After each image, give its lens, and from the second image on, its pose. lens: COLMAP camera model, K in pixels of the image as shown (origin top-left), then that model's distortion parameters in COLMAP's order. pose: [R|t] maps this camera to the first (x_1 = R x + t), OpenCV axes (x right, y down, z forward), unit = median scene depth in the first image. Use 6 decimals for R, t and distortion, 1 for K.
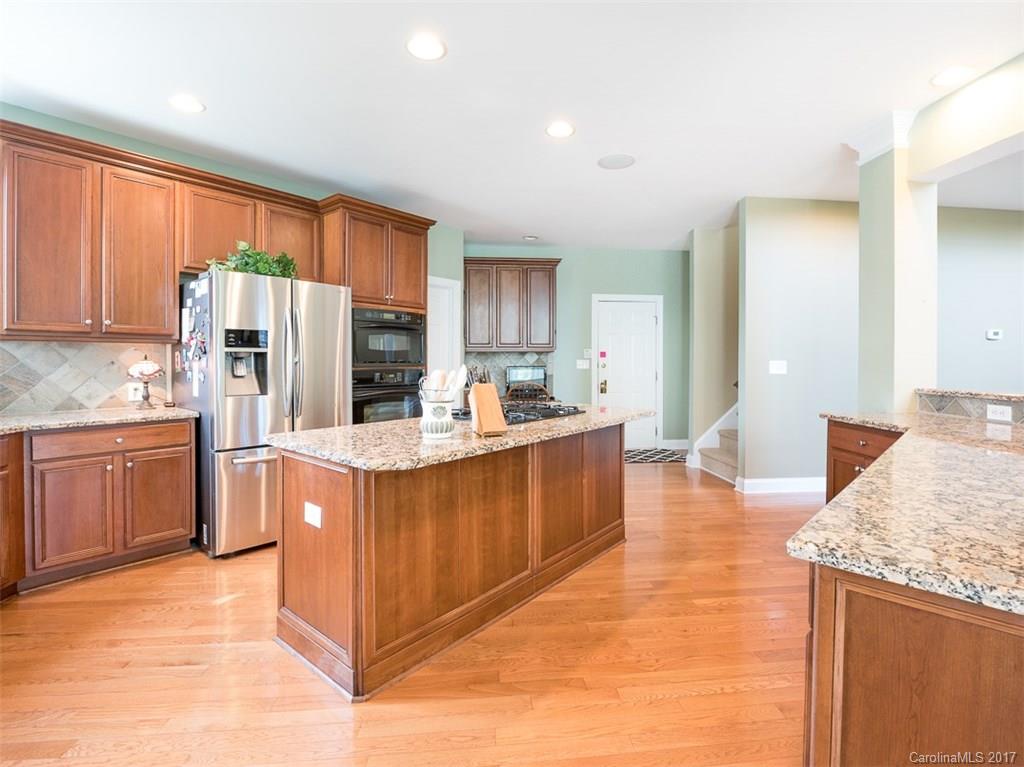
lens RADIAL K [[504.4, 0, 515.0], [0, 504.4, 361.3], [0, 0, 1]] dist [-0.014369, -0.001671]
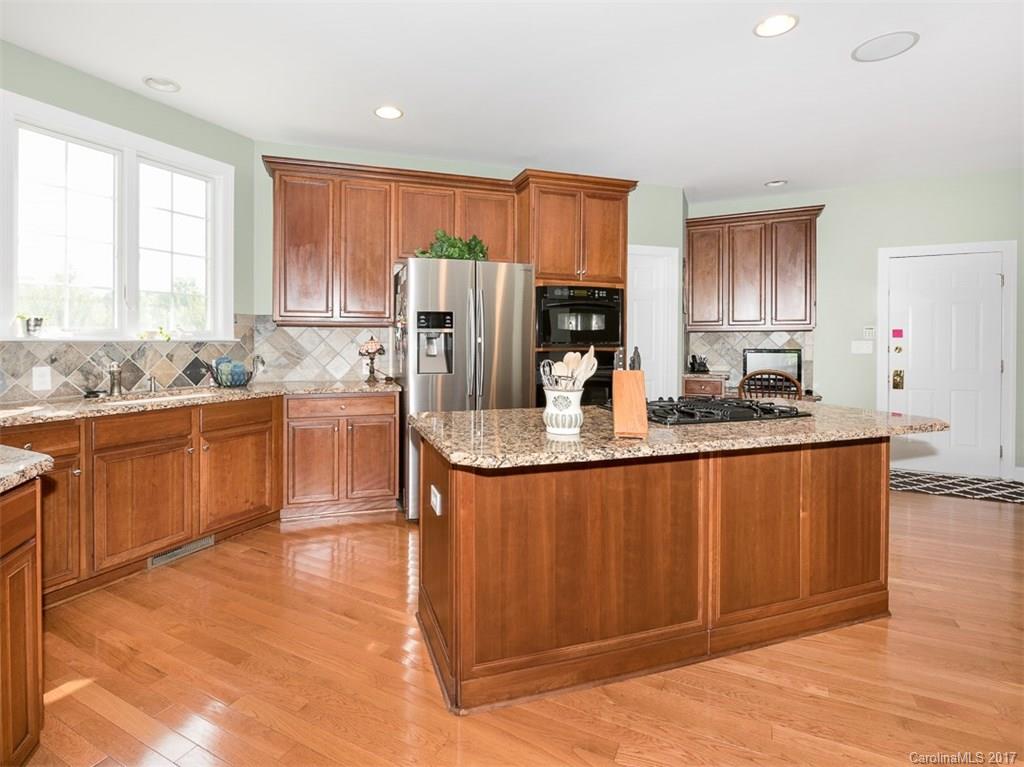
lens RADIAL K [[505.8, 0, 510.9], [0, 505.8, 340.0], [0, 0, 1]] dist [-0.012194, -0.000914]
pose [[0.829818, 0.001757, -0.558031, 0.194273], [-0.003972, 0.999988, -0.002757, -0.000350], [0.558020, 0.004504, 0.829815, 0.201473]]
